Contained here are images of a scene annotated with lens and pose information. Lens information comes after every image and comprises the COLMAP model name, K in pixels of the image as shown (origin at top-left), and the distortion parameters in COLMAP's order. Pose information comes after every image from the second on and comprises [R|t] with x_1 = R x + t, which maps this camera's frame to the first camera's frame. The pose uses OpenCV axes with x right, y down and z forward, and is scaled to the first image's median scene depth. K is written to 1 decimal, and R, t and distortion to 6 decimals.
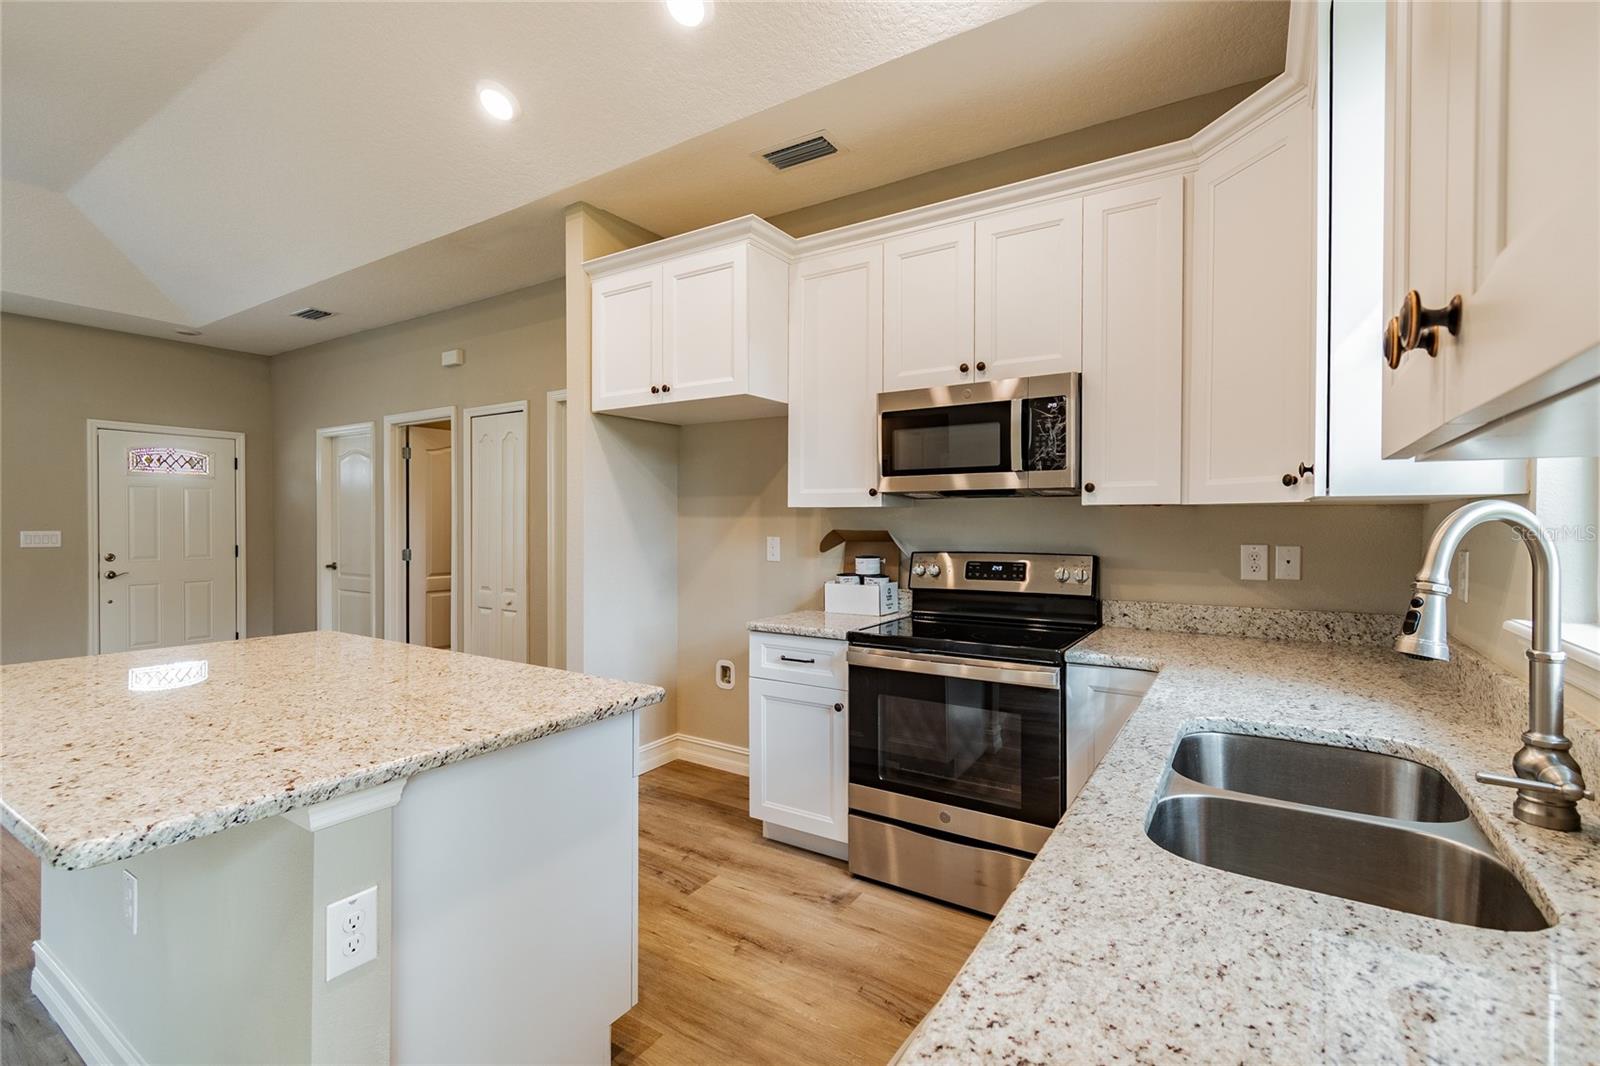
lens RADIAL K [[711.1, 0, 797.4], [0, 711.1, 530.3], [0, 0, 1]] dist [0.005095, -0.003074]
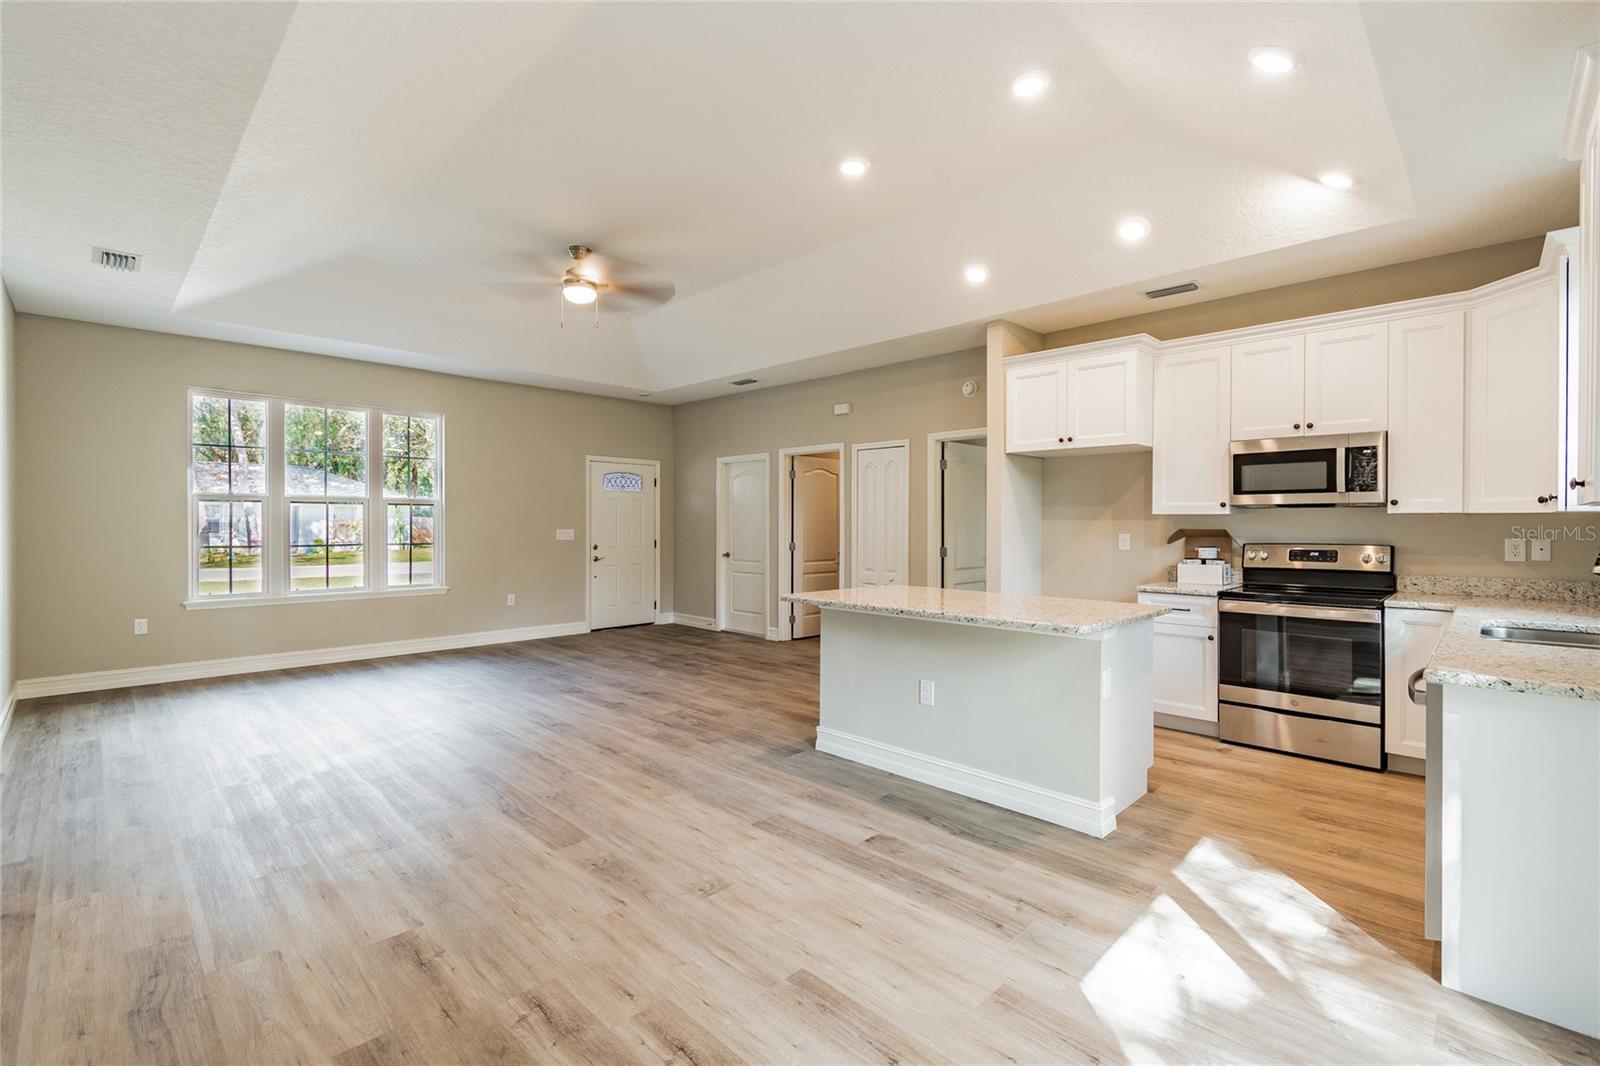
lens RADIAL K [[711.1, 0, 793.4], [0, 711.1, 527.0], [0, 0, 1]] dist [0.005095, -0.003074]
pose [[0.978003, -0.000328, -0.208590, -0.525346], [-0.000471, 0.999993, -0.003779, 0.001813], [0.208590, 0.003794, 0.977996, -0.775132]]
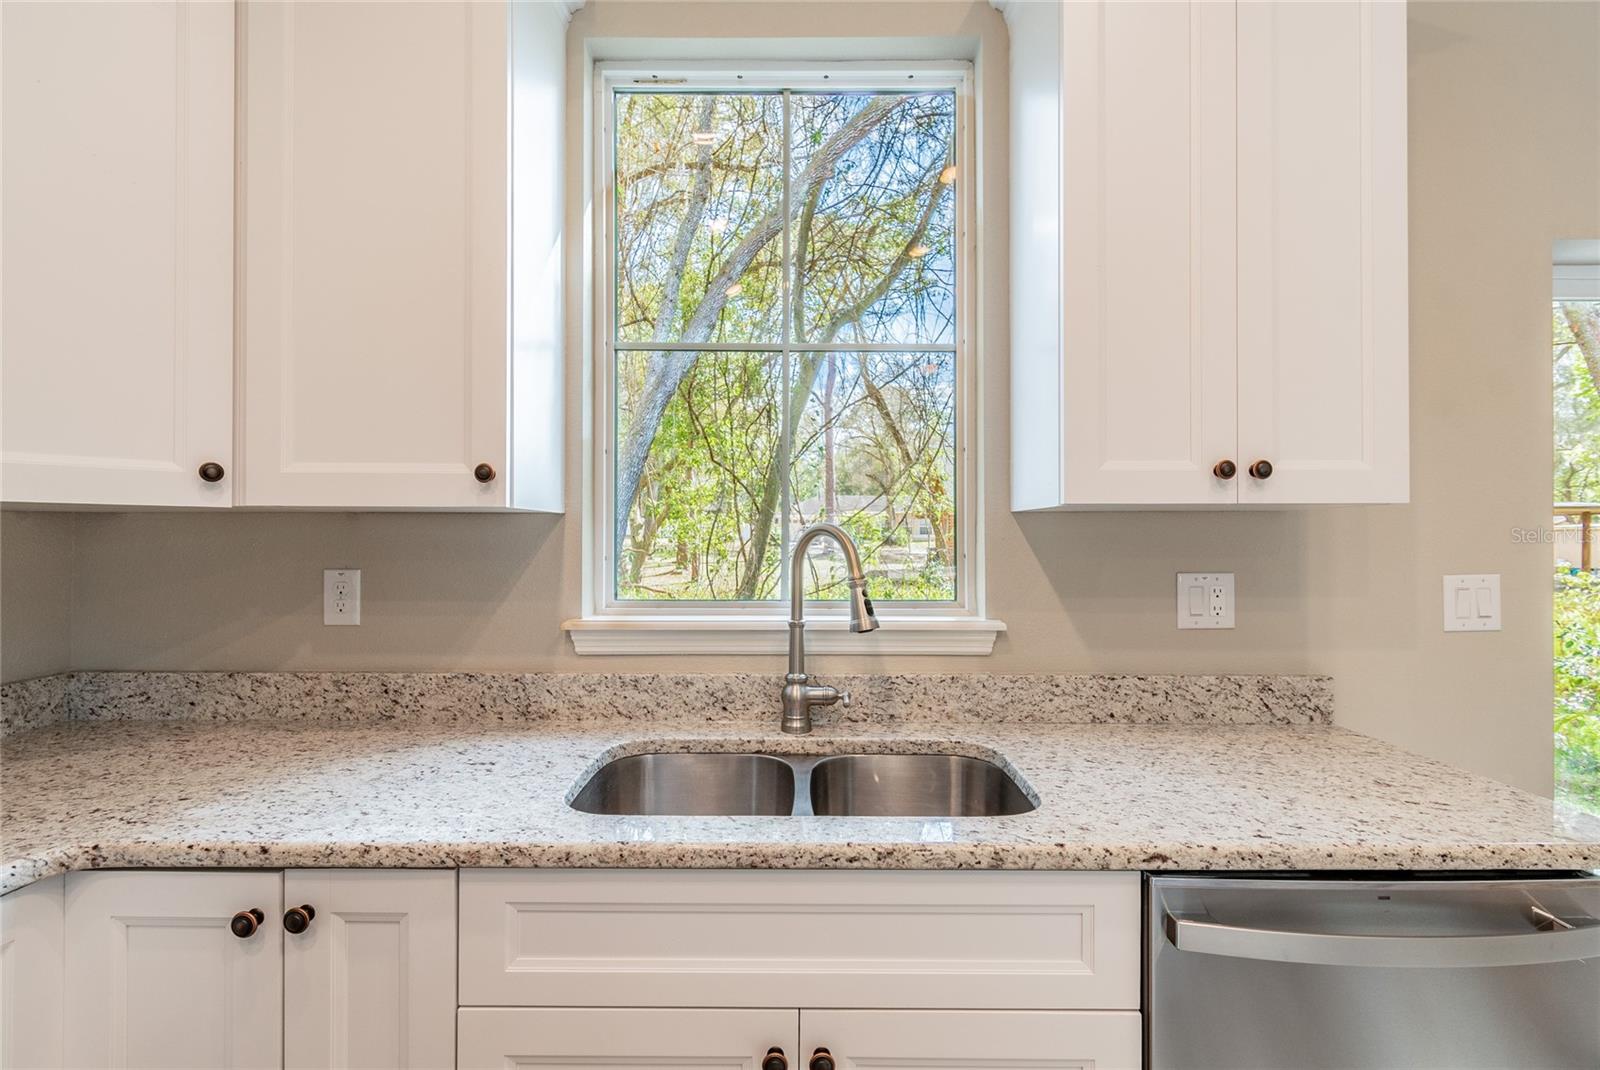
lens RADIAL K [[724.8, 0, 801.9], [0, 724.8, 531.8], [0, 0, 1]] dist [0.000829, 0.000136]
pose [[-0.545558, 0.002647, 0.838069, -0.098936], [0.007049, 0.999974, 0.001430, -0.010723], [-0.838044, 0.006688, -0.545562, 0.651851]]
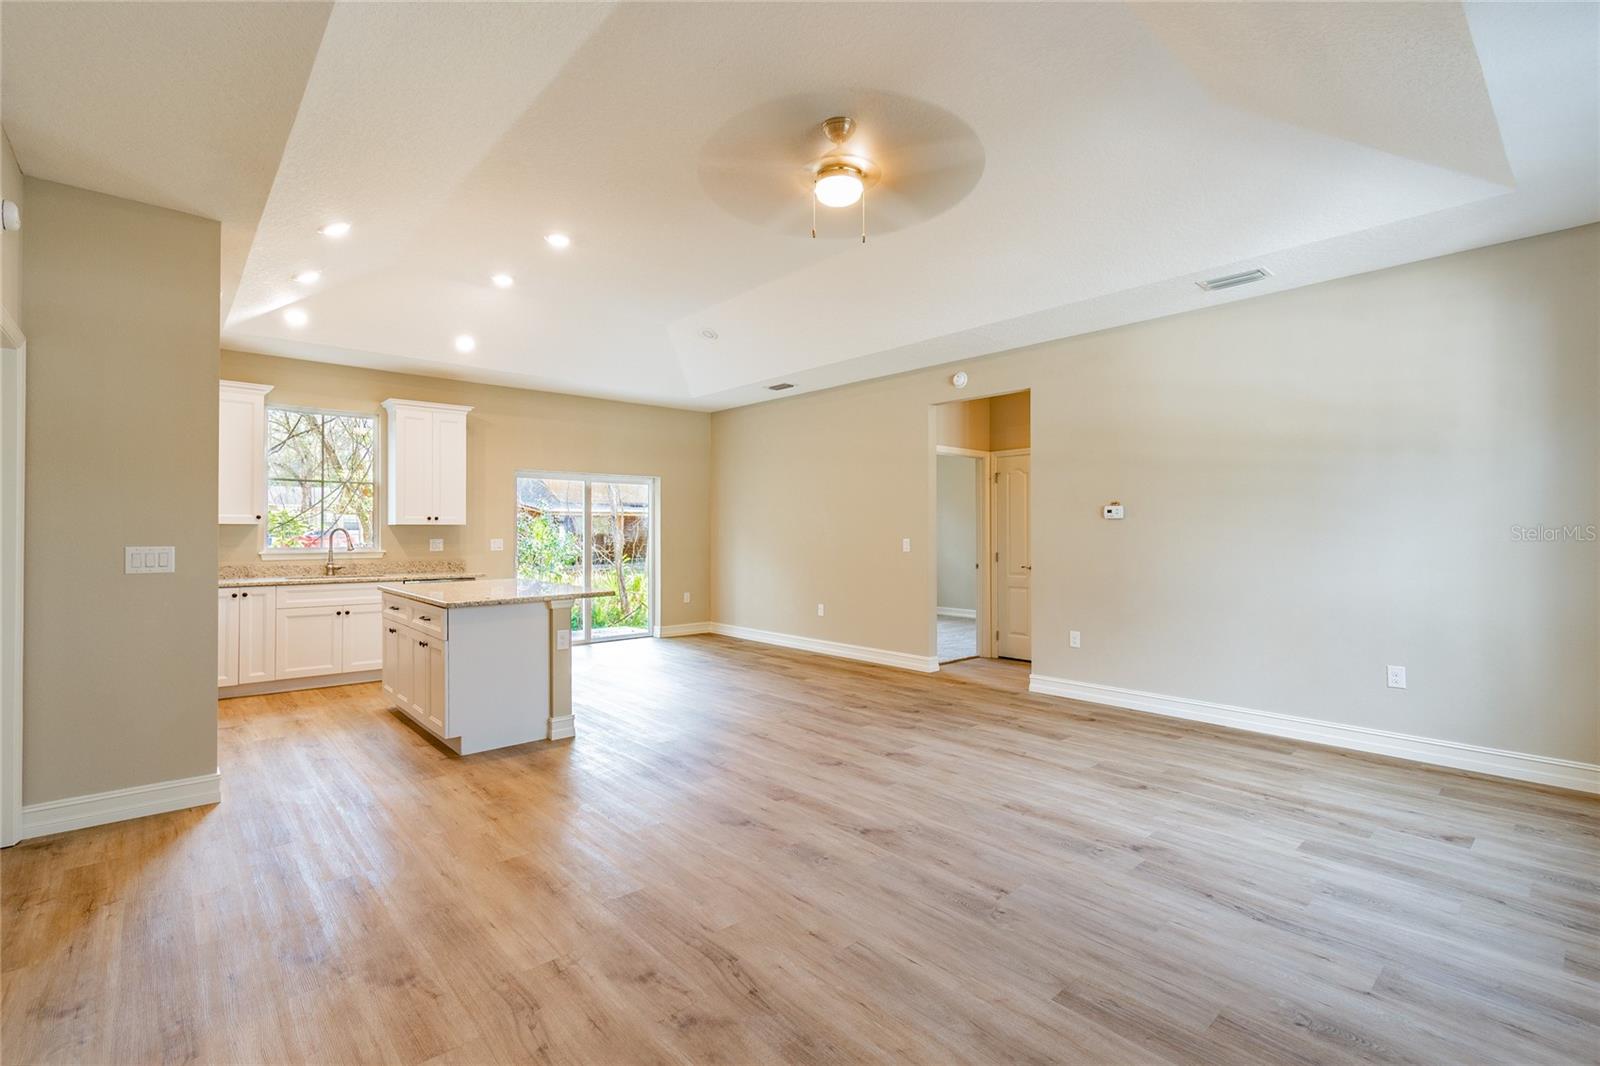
lens RADIAL K [[711.1, 0, 789.2], [0, 711.1, 525.4], [0, 0, 1]] dist [0.005095, -0.003074]
pose [[-0.963635, -0.001250, 0.267218, -1.741941], [-0.000696, 0.999997, 0.002168, -0.029537], [-0.267220, 0.001903, -0.963634, 2.236372]]
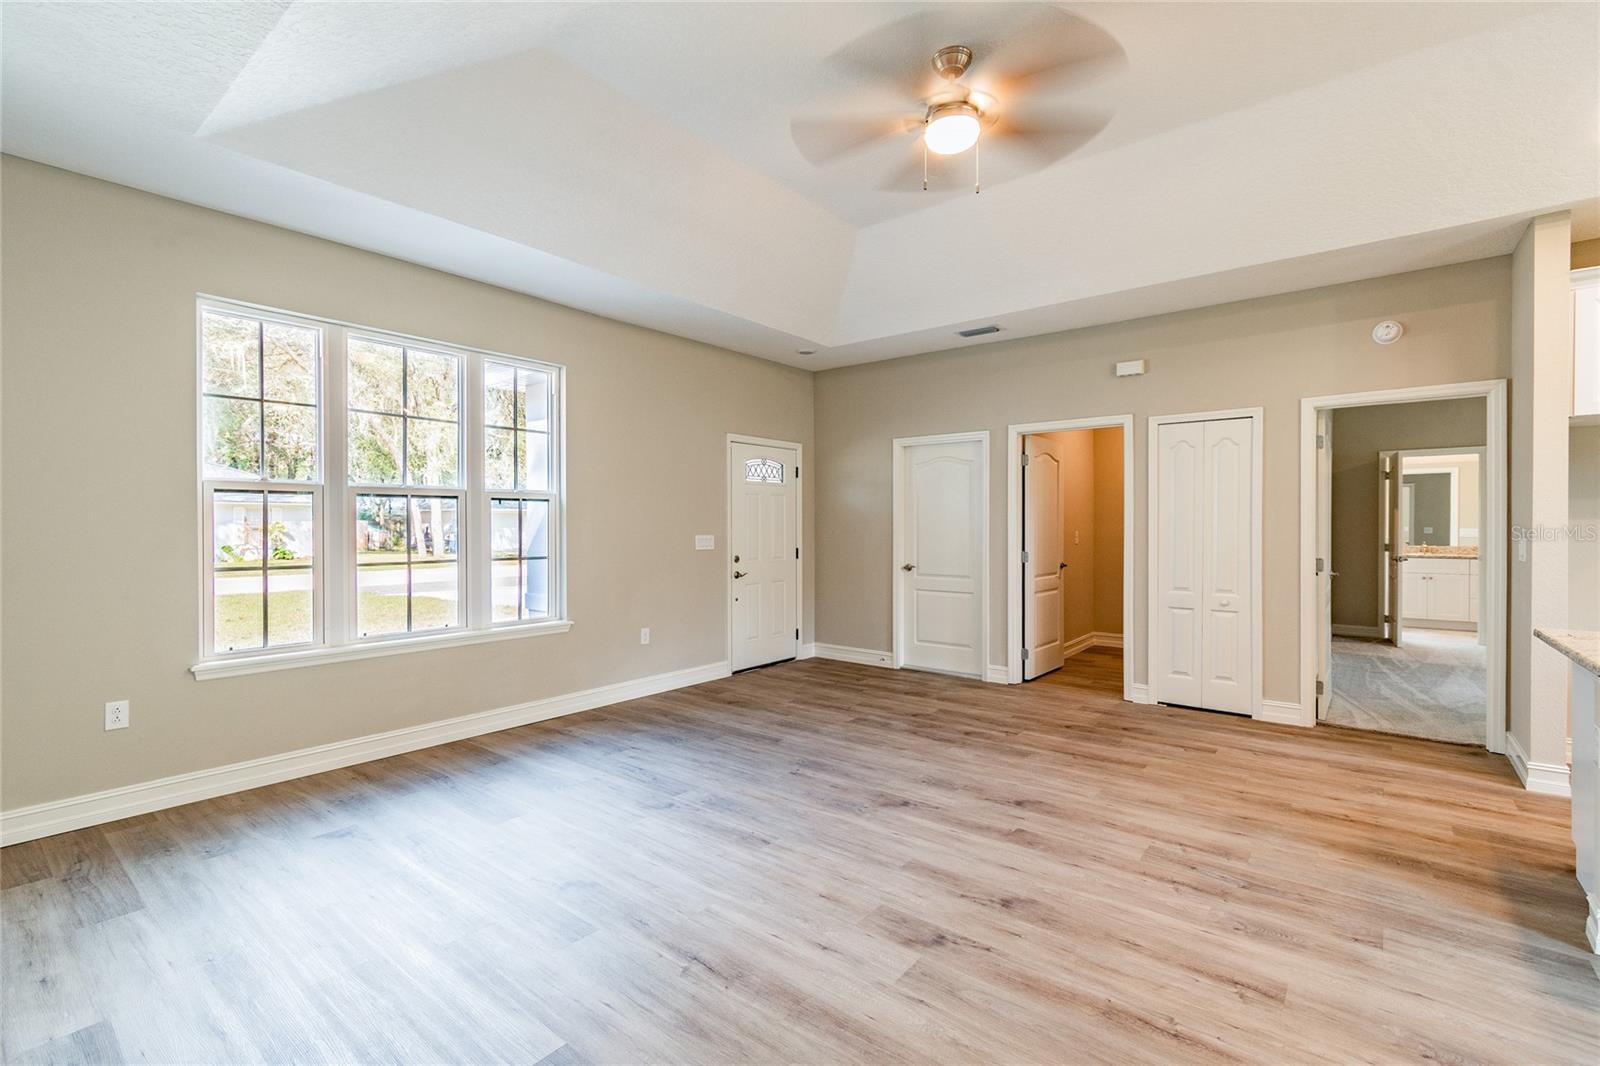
lens RADIAL K [[711.1, 0, 784.7], [0, 711.1, 534.5], [0, 0, 1]] dist [0.005095, -0.003074]
pose [[0.994137, -0.003773, -0.108062, -1.627628], [0.004351, 0.999977, 0.005113, -0.011196], [0.108040, -0.005553, 0.994131, -0.165923]]
